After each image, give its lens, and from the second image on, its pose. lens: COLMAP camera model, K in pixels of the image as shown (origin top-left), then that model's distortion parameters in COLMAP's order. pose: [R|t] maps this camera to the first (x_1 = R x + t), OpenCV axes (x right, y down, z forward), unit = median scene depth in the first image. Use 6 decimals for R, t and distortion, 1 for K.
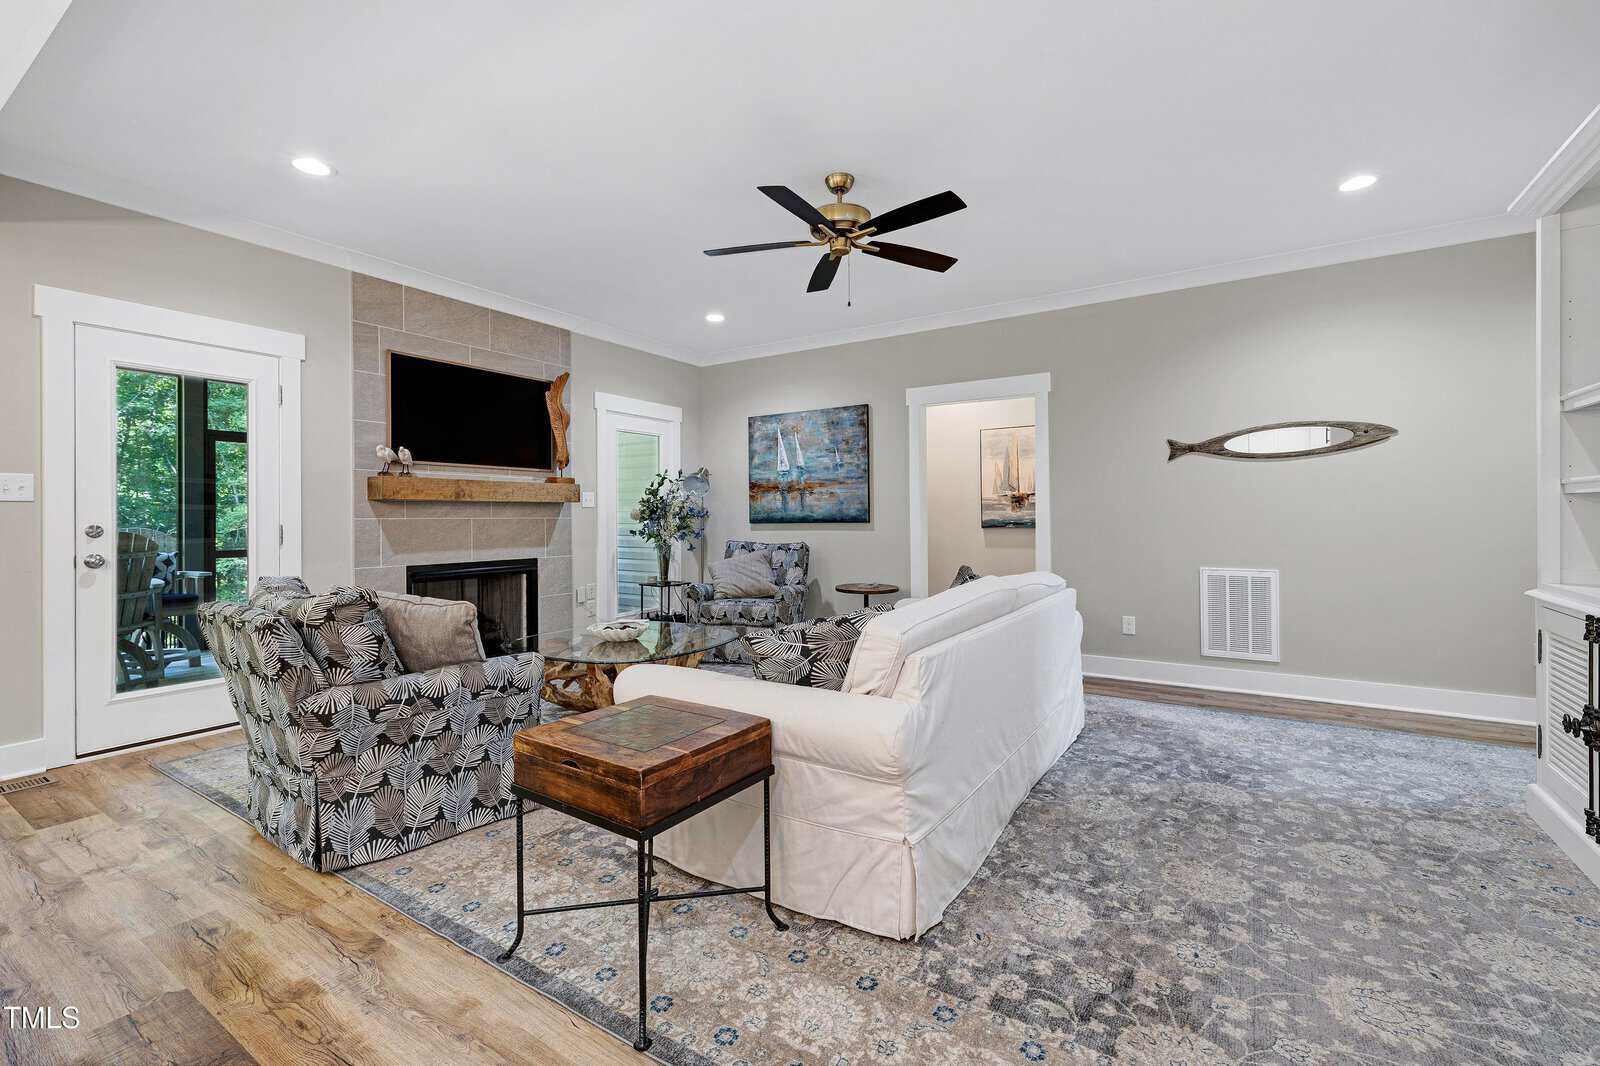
lens RADIAL K [[681.8, 0, 805.9], [0, 681.8, 517.7], [0, 0, 1]] dist [-0.001371, -0.000122]
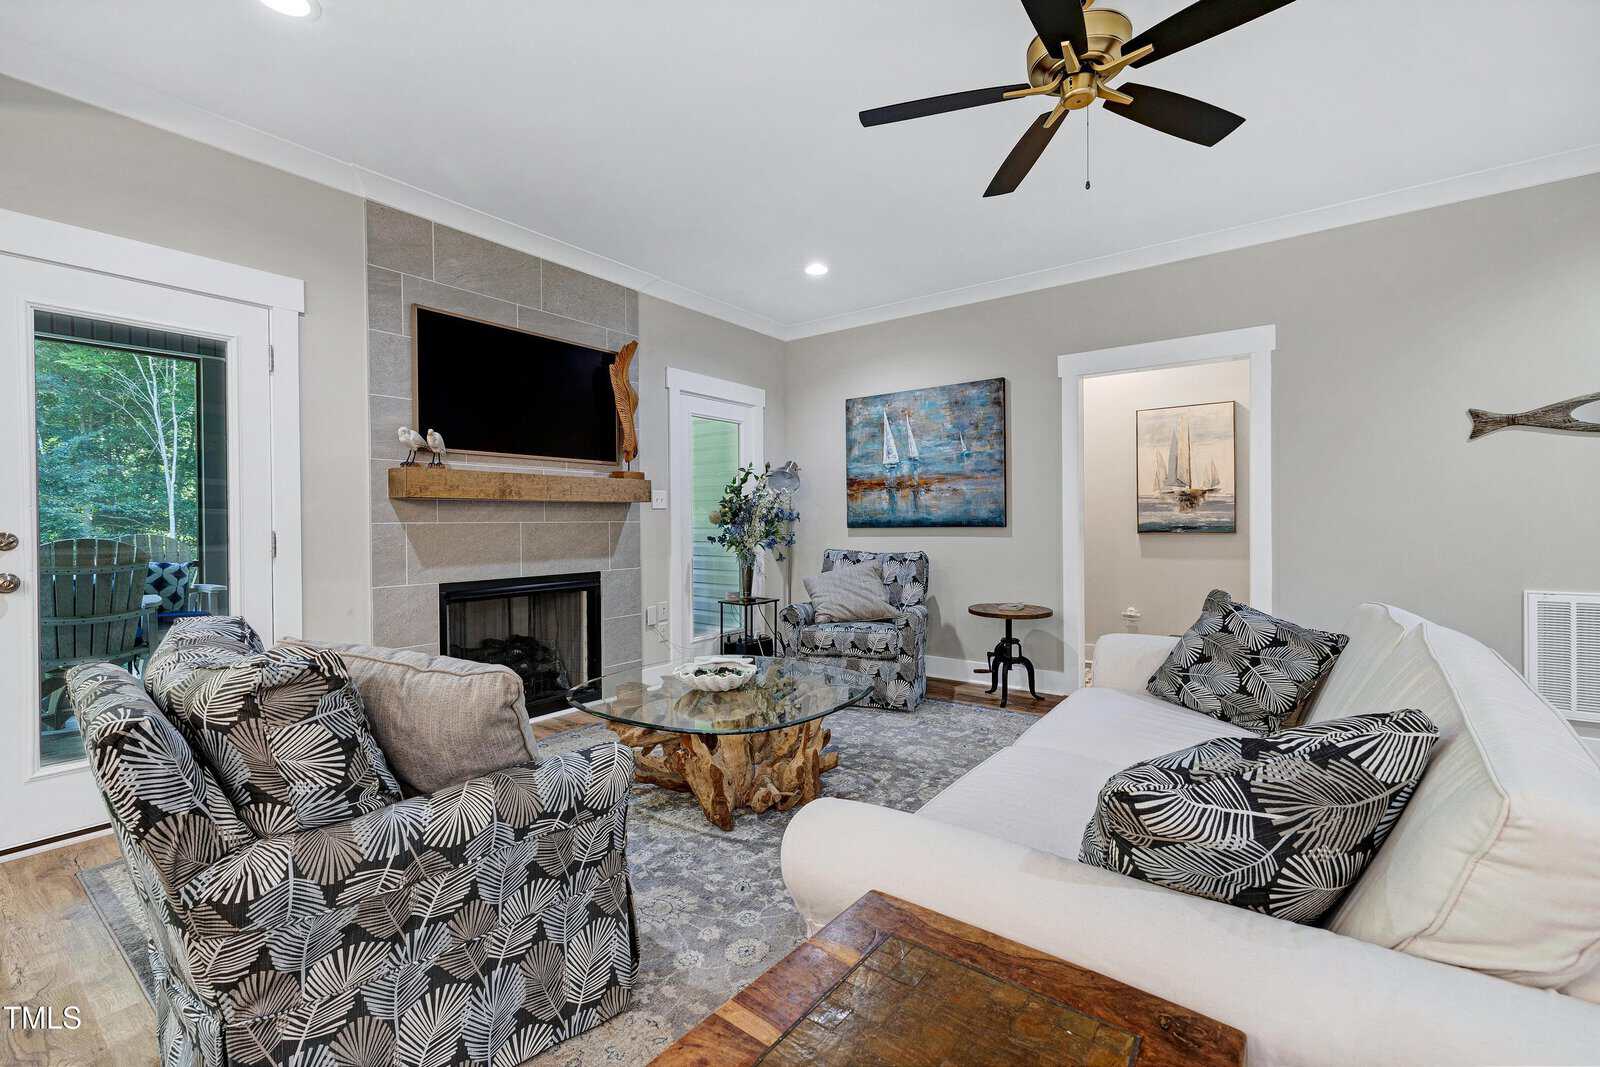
lens RADIAL K [[682.8, 0, 802.4], [0, 682.8, 526.4], [0, 0, 1]] dist [0.001261, 0.000144]
pose [[0.997566, -0.001710, -0.069702, -0.099419], [0.002217, 0.999972, 0.007193, 0.000650], [0.069688, -0.007330, 0.997542, 0.212016]]
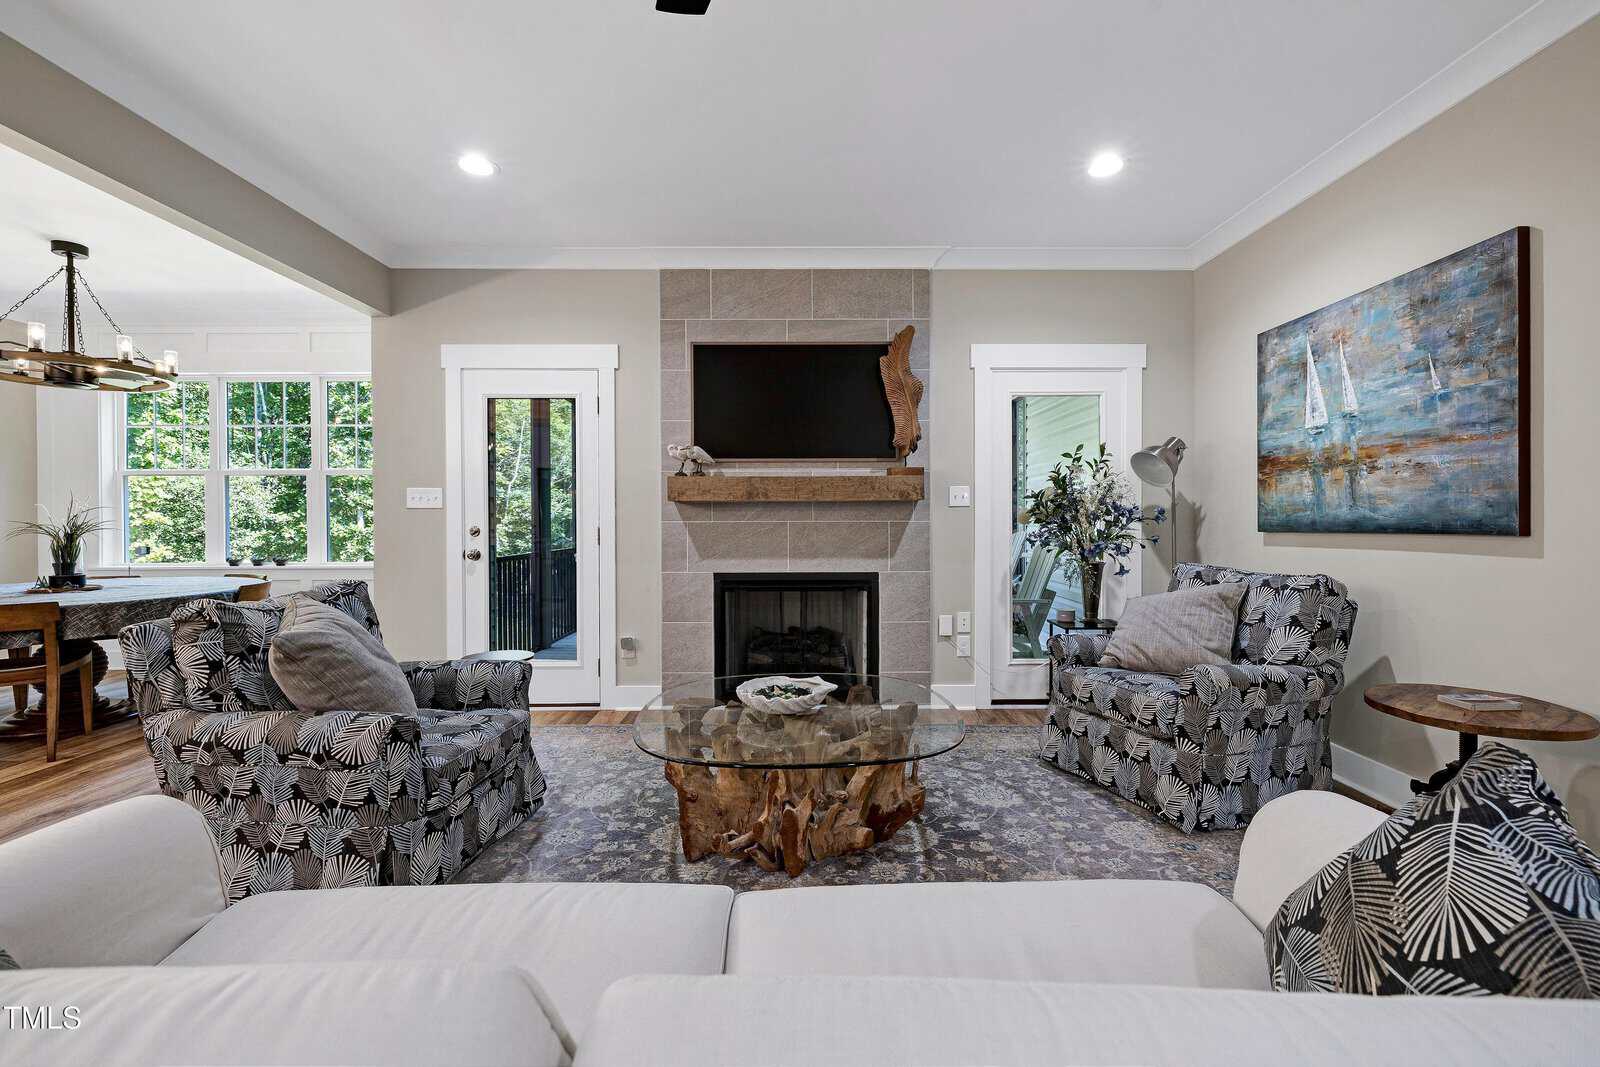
lens RADIAL K [[682.8, 0, 802.4], [0, 682.8, 526.4], [0, 0, 1]] dist [0.001261, 0.000144]
pose [[0.543432, 0.009911, -0.839395, 0.218659], [-0.000439, 0.999934, 0.011522, -0.002635], [0.839453, -0.005893, 0.543400, 0.506946]]
